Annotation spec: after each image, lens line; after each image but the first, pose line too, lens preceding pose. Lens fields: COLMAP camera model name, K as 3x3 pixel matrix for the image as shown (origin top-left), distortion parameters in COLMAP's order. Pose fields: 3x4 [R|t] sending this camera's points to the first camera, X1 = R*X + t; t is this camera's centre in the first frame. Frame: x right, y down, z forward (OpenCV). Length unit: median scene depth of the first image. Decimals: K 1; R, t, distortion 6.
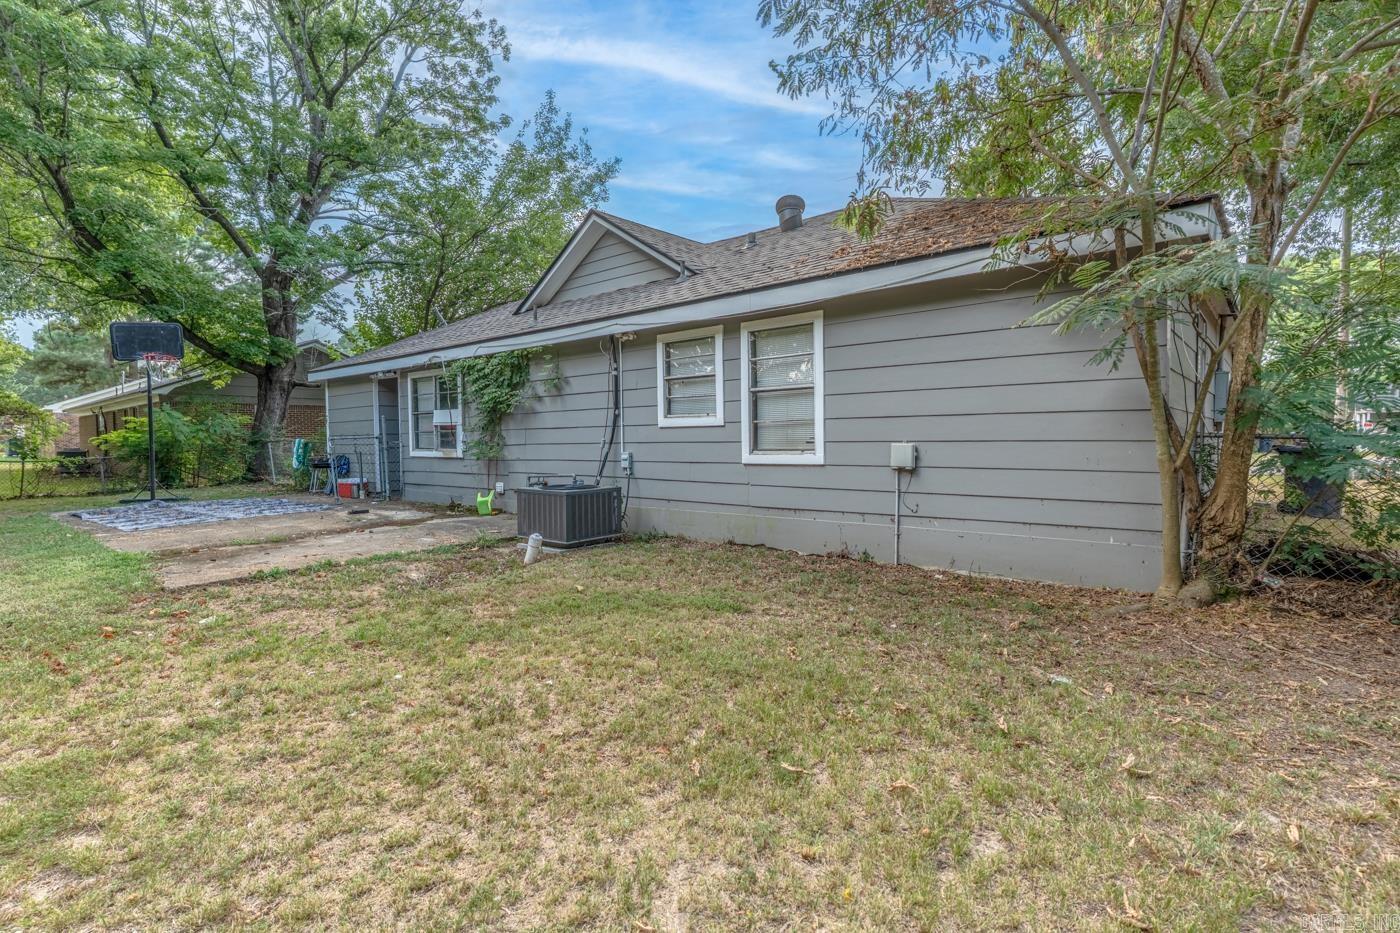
lens RADIAL K [[693.3, 0, 700.0], [0, 693.3, 466.5], [0, 0, 1]] dist [0.001868, 0.000314]
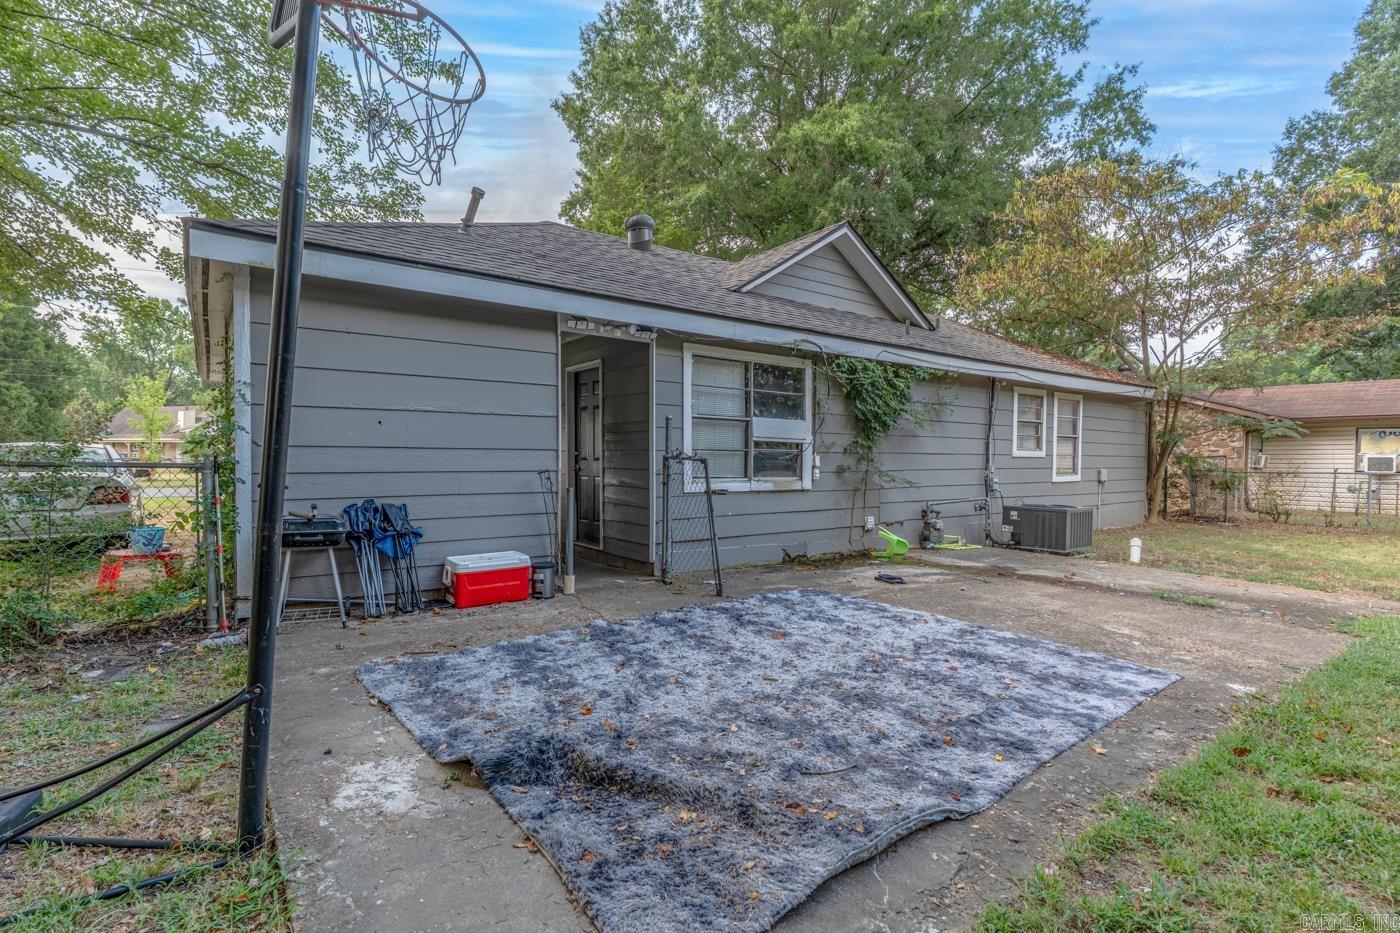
lens RADIAL K [[668.6, 0, 700.0], [0, 668.6, 466.5], [0, 0, 1]] dist [0.001526, 0.000264]
pose [[0.214773, 0.000727, 0.976664, -1.337885], [0.027950, 0.999586, -0.006890, -0.044519], [-0.976264, 0.028777, 0.214664, 1.244175]]
